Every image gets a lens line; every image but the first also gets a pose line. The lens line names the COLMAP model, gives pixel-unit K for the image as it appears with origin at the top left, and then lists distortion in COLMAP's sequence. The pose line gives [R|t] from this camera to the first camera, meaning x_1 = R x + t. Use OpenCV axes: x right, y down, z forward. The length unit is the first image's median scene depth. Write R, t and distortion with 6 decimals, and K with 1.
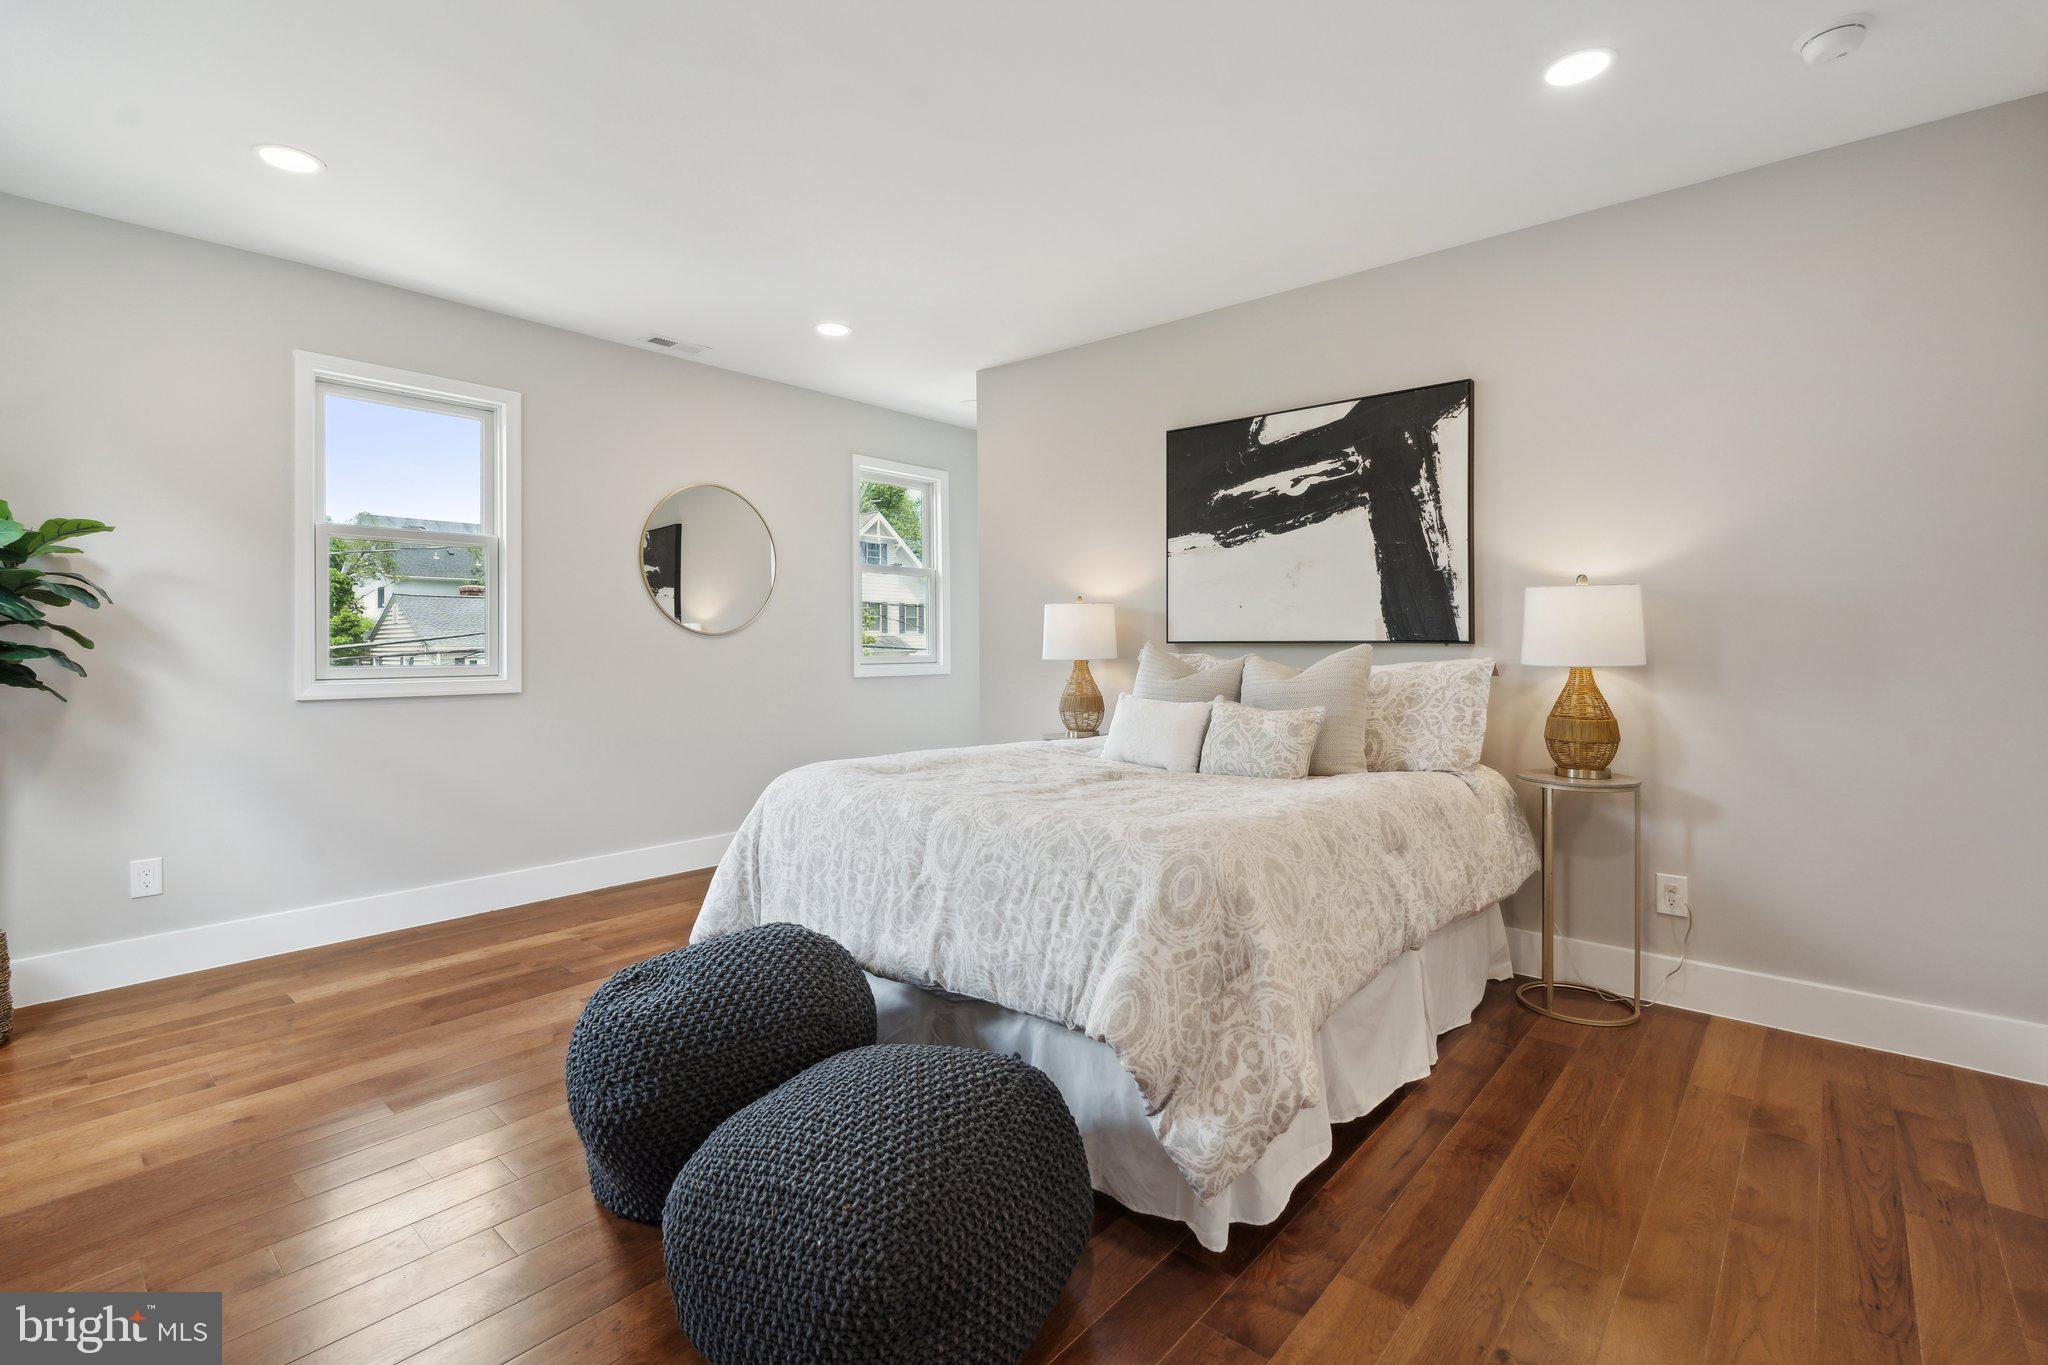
lens RADIAL K [[932.1, 0, 1026.6], [0, 932.1, 653.5], [0, 0, 1]] dist [-0.000316, -0.000044]
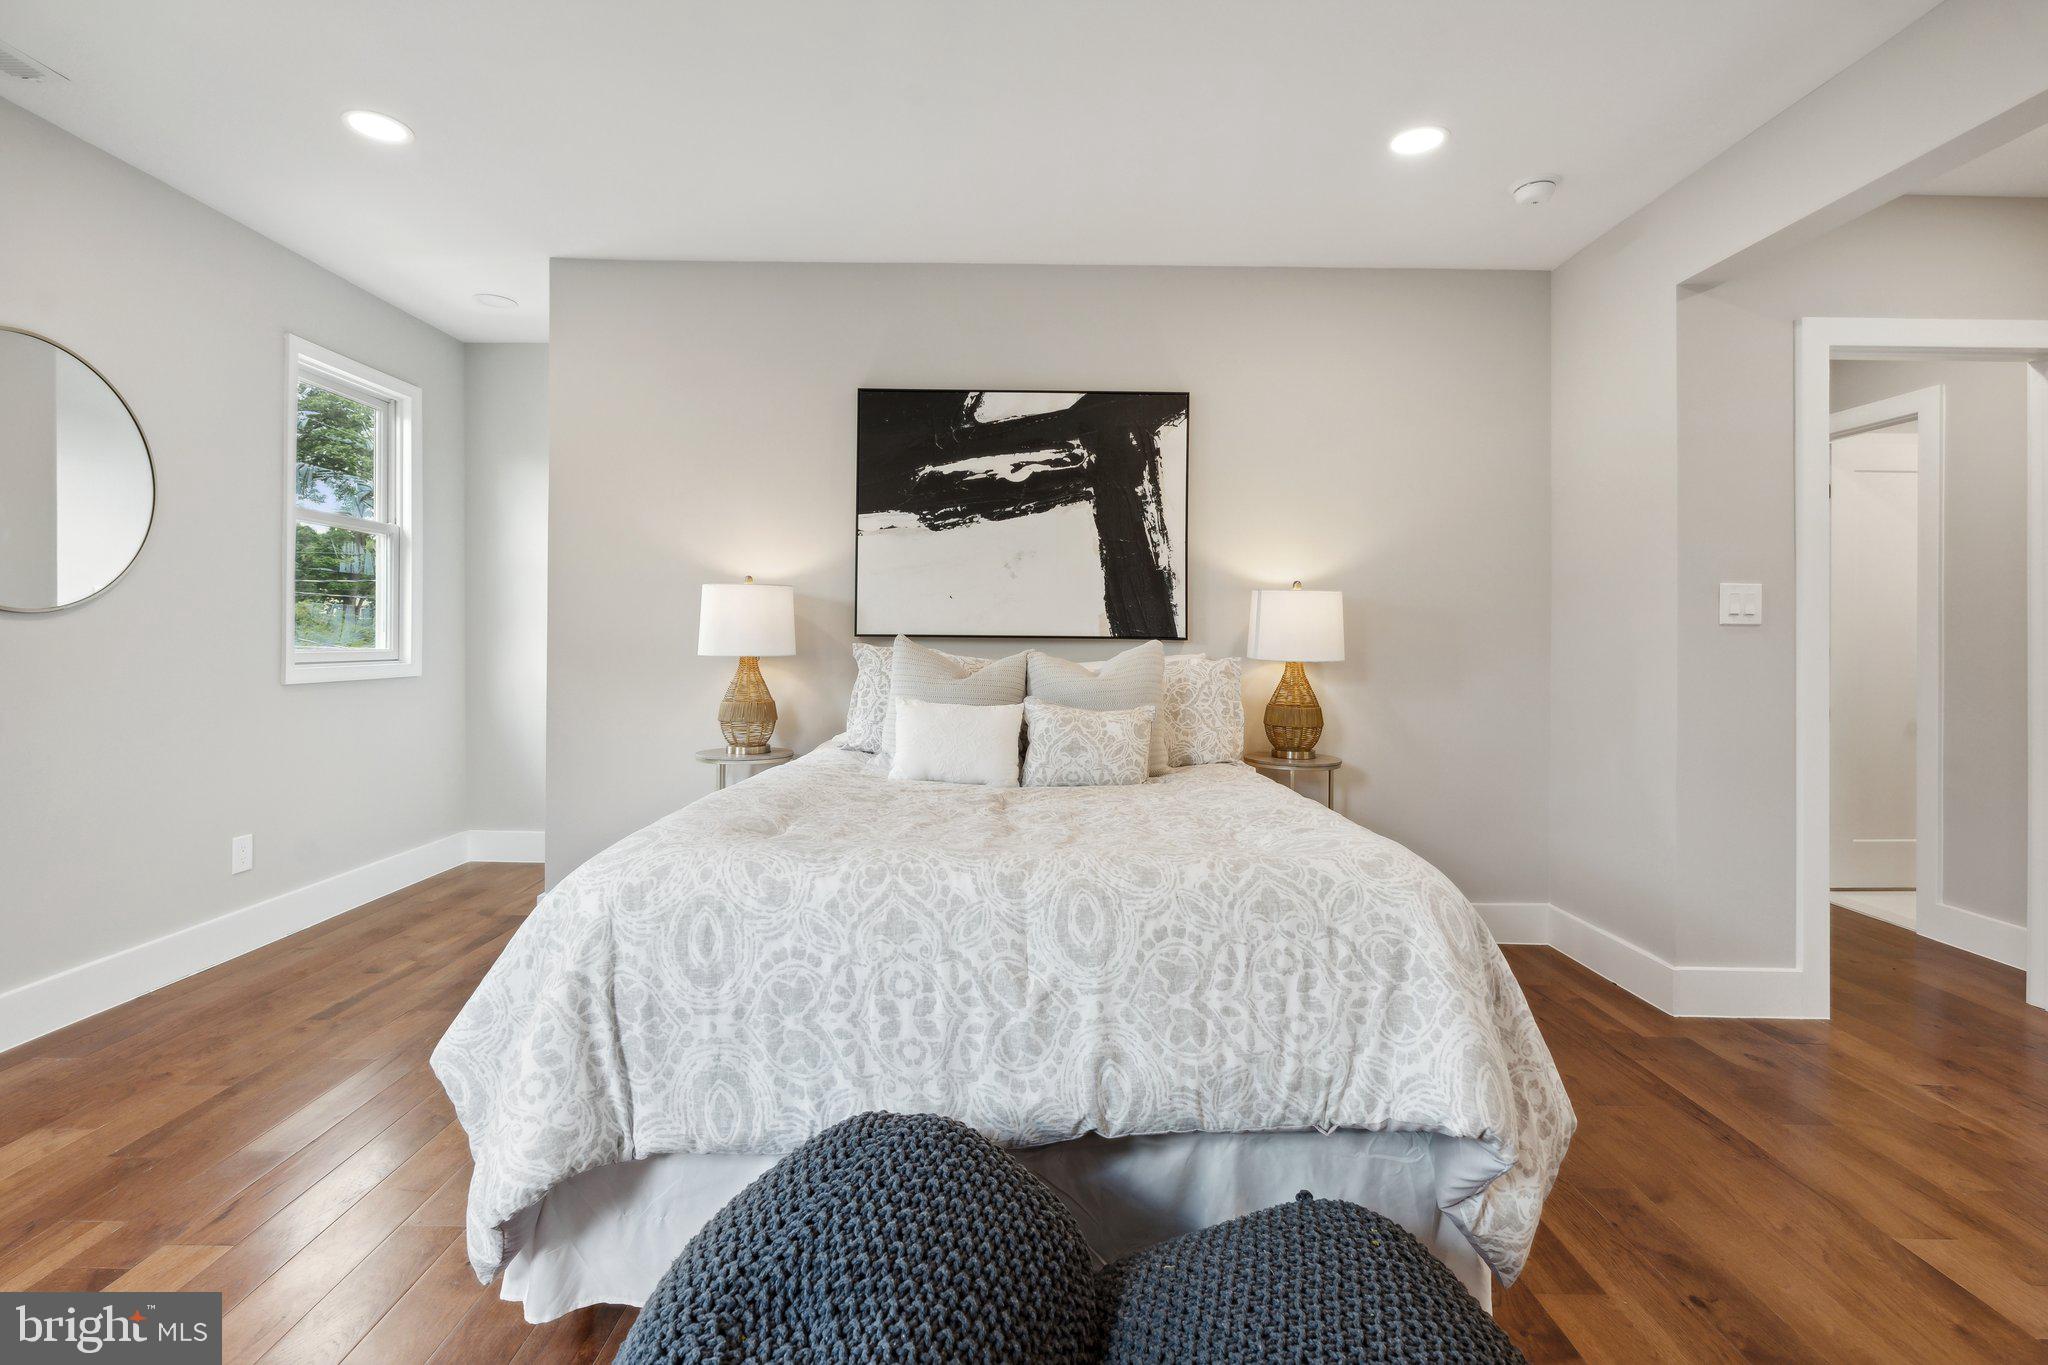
lens RADIAL K [[929.8, 0, 1020.7], [0, 929.8, 641.1], [0, 0, 1]] dist [-0.001165, 0.000246]
pose [[0.756595, 0.006572, 0.653850, -0.356590], [-0.003016, 0.999974, -0.006562, -0.001890], [-0.653876, 0.002993, 0.756596, 0.313331]]
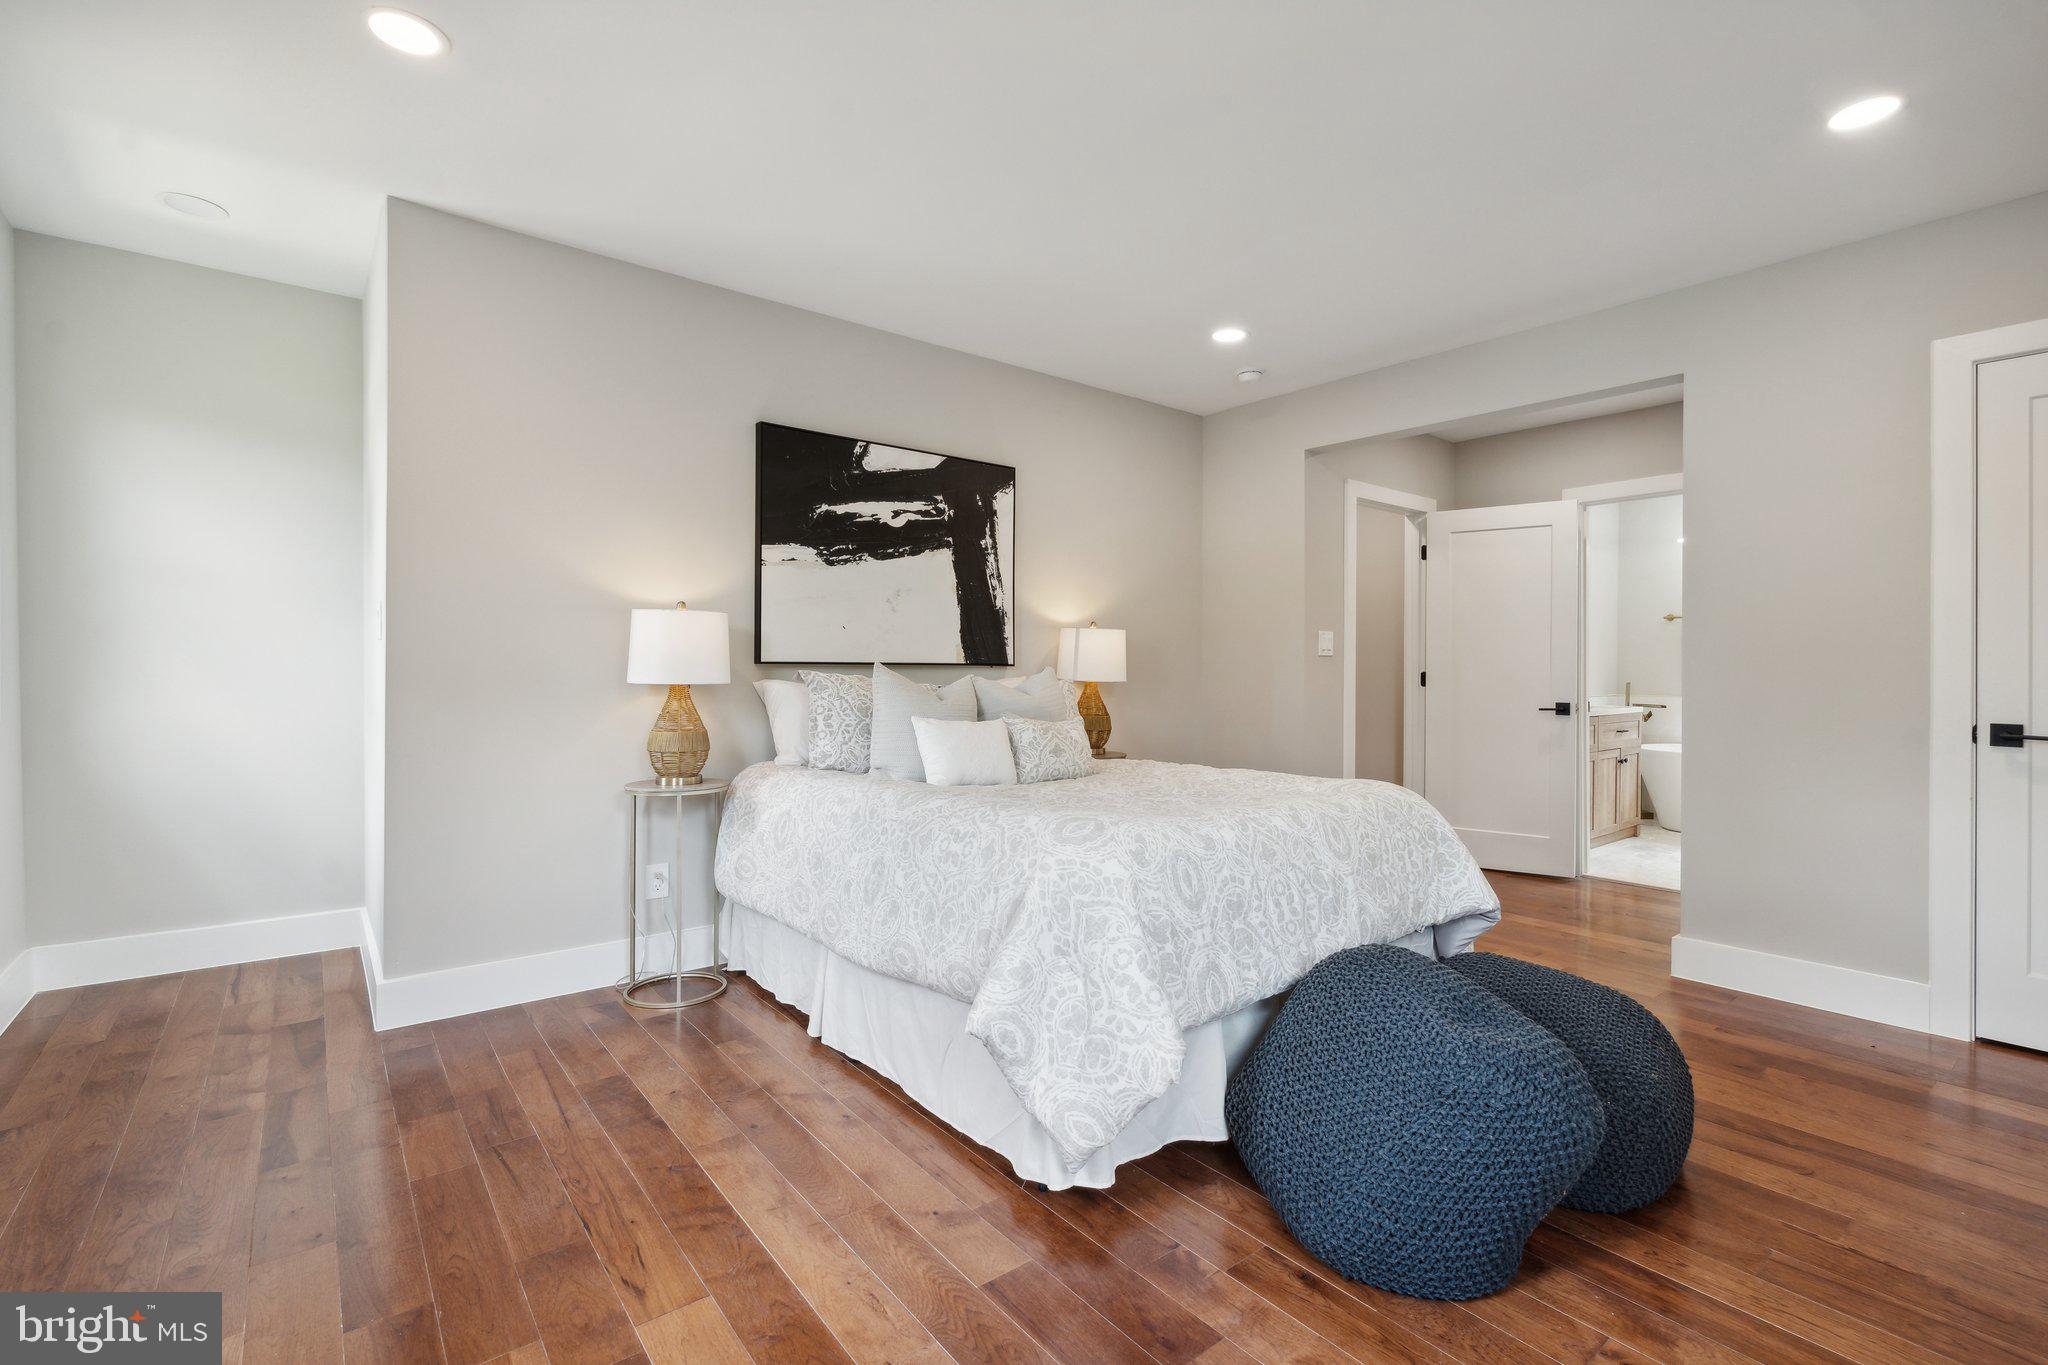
lens RADIAL K [[918.8, 0, 1024.0], [0, 918.8, 682.5], [0, 0, 1]] dist [-0.002340, -0.000533]
pose [[0.185103, -0.013302, 0.982629, -0.797190], [0.004615, 0.999909, 0.012667, -0.003941], [-0.982708, 0.002191, 0.185148, 0.728099]]
